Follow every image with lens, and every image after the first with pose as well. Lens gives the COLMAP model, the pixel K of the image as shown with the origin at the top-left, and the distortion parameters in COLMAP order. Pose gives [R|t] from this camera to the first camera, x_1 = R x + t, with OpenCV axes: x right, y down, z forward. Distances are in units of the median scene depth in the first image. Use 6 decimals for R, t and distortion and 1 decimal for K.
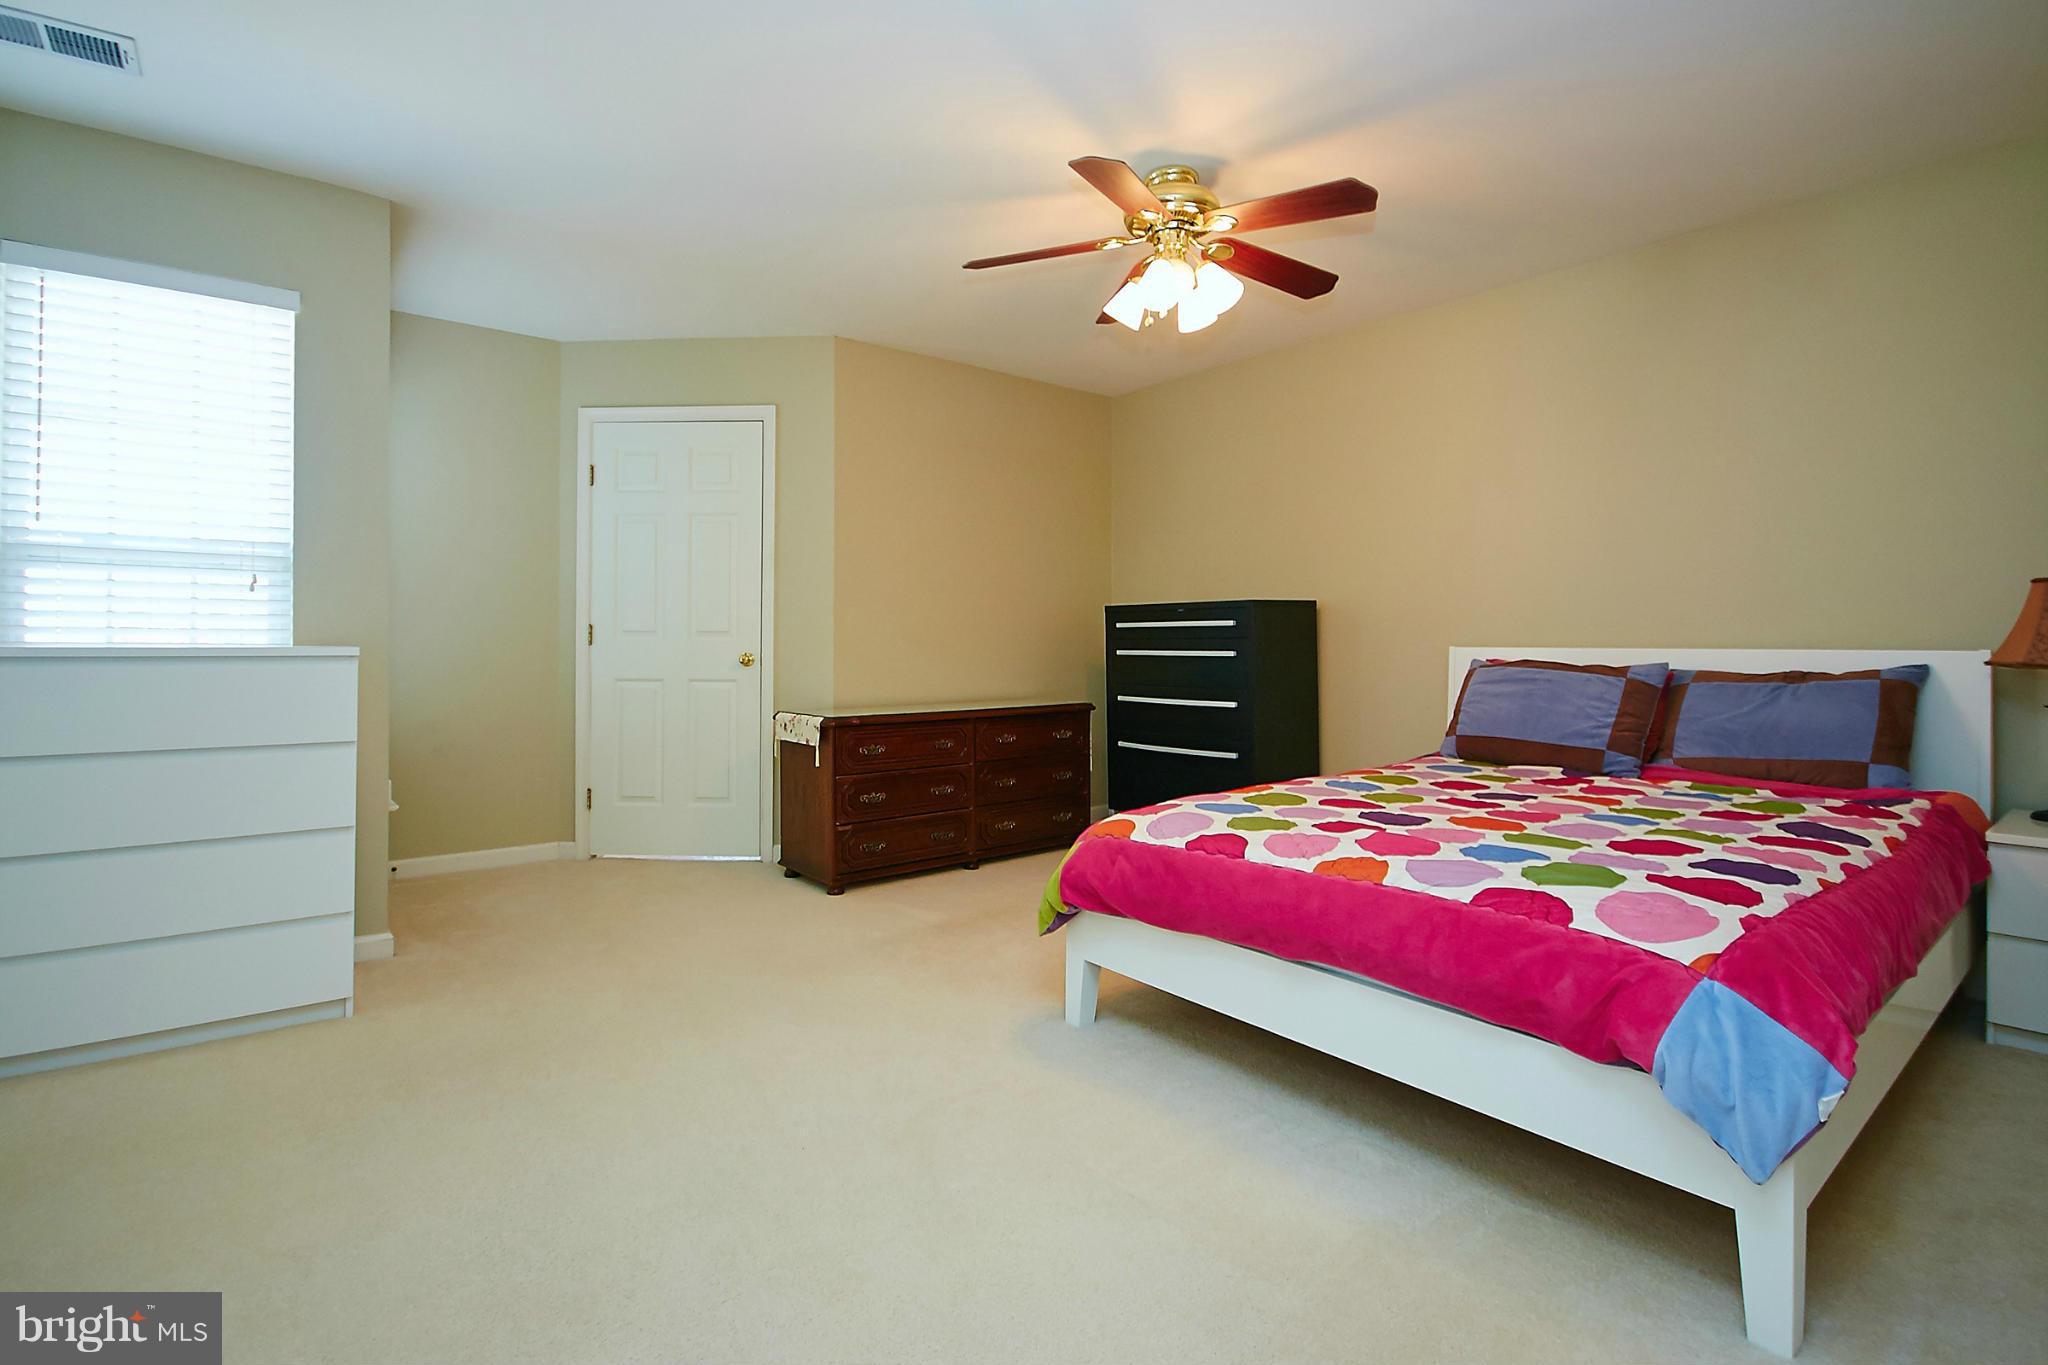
lens RADIAL K [[975.0, 0, 1025.2], [0, 975.0, 658.4], [0, 0, 1]] dist [-0.001410, 0.000191]
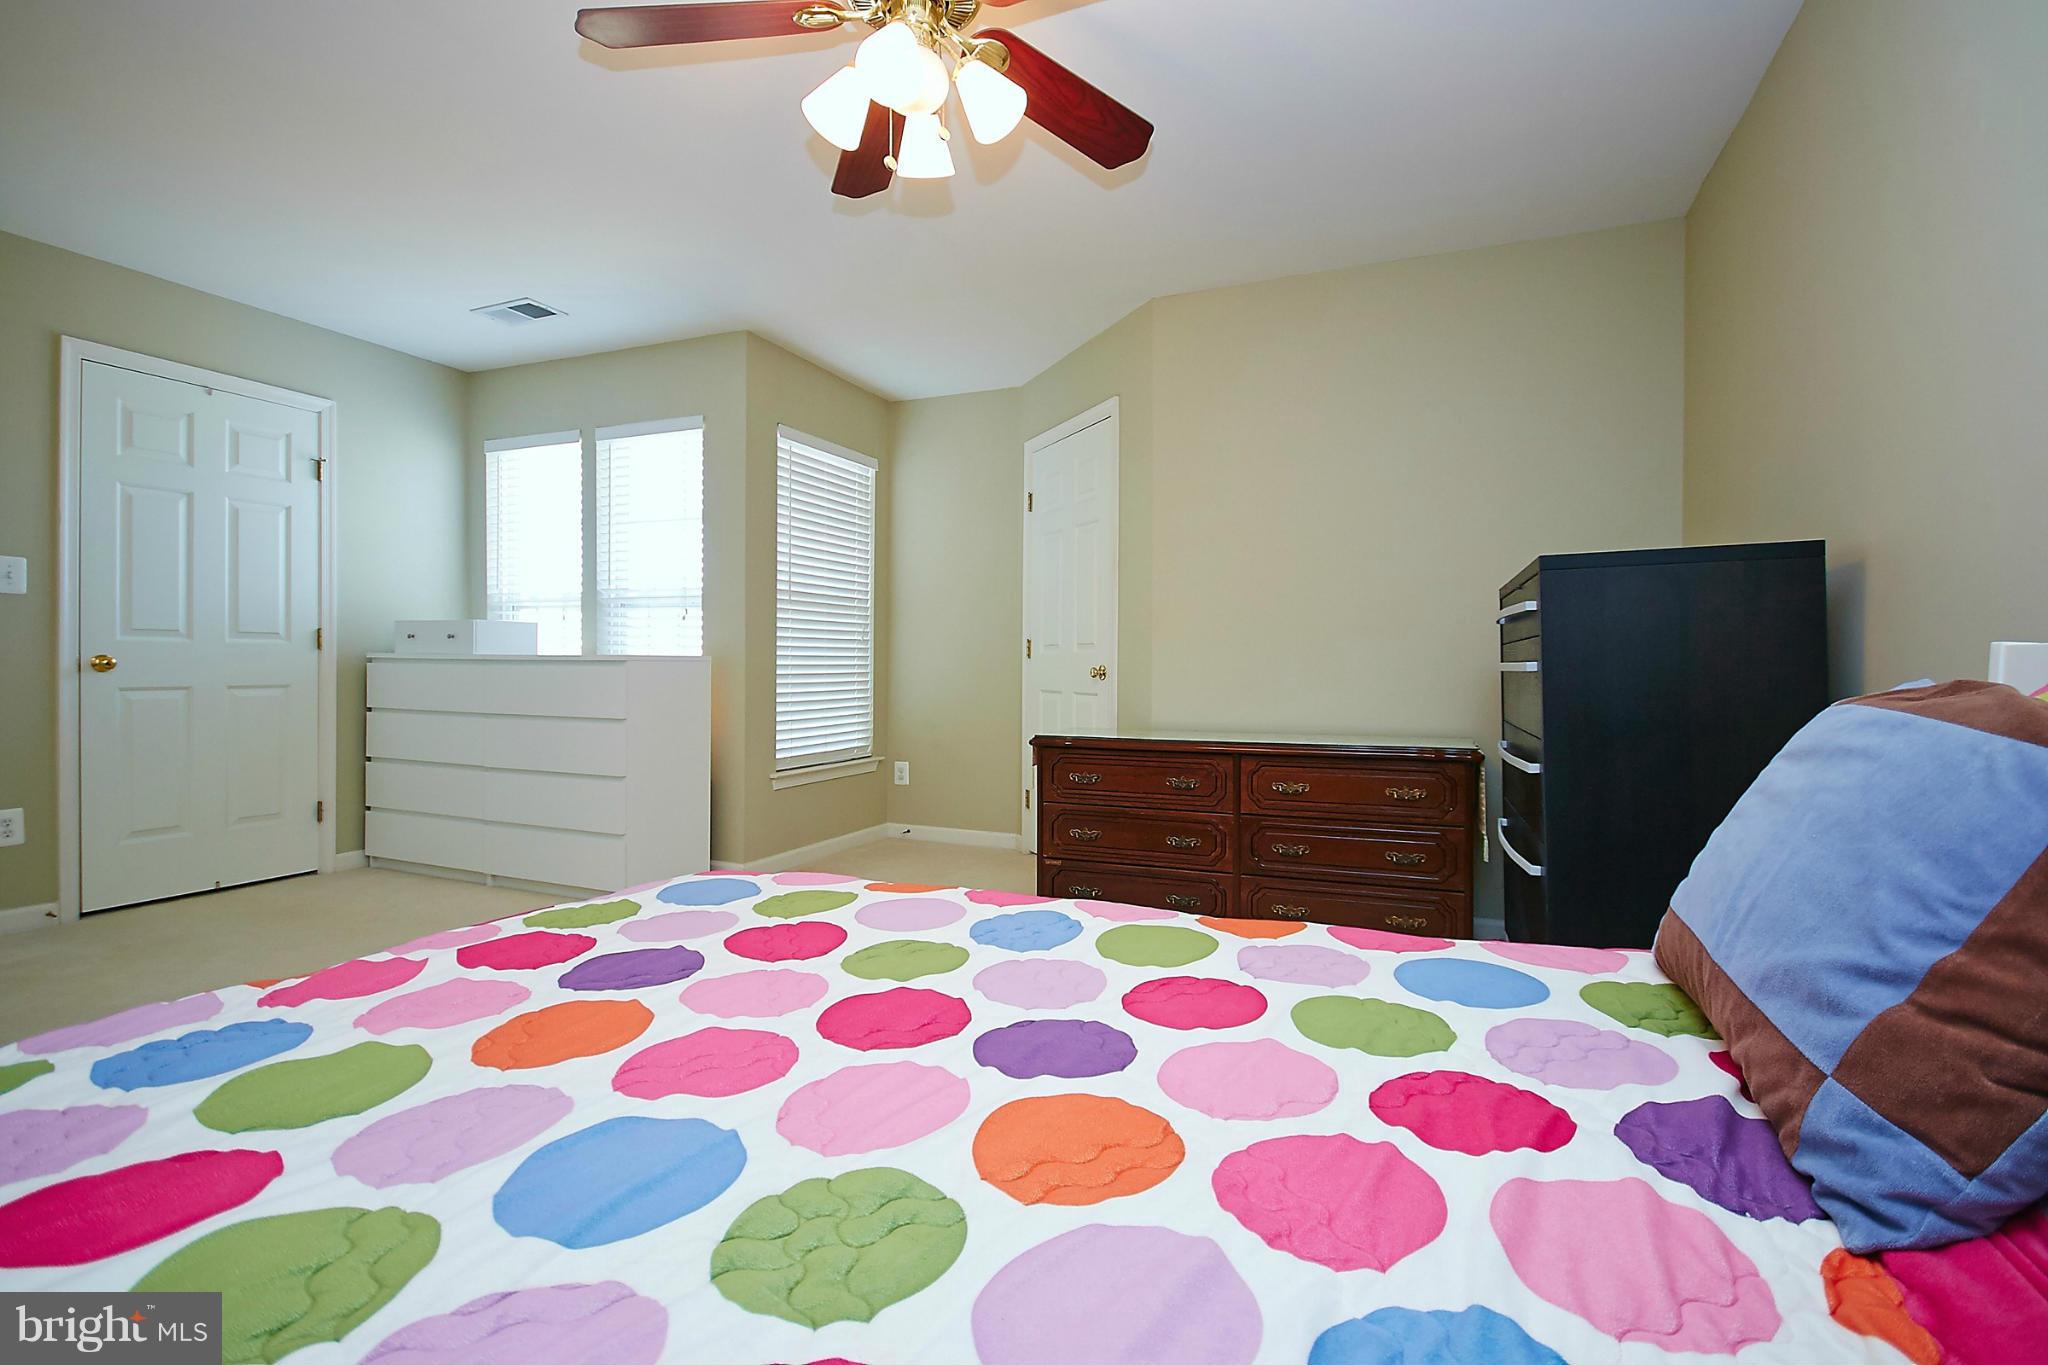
lens RADIAL K [[948.0, 0, 1037.7], [0, 948.0, 671.5], [0, 0, 1]] dist [0.000908, 0.000246]
pose [[0.470710, 0.007716, -0.882254, 0.516453], [-0.015042, 0.999887, 0.000719, 0.001206], [0.882160, 0.012933, 0.470773, 0.533703]]
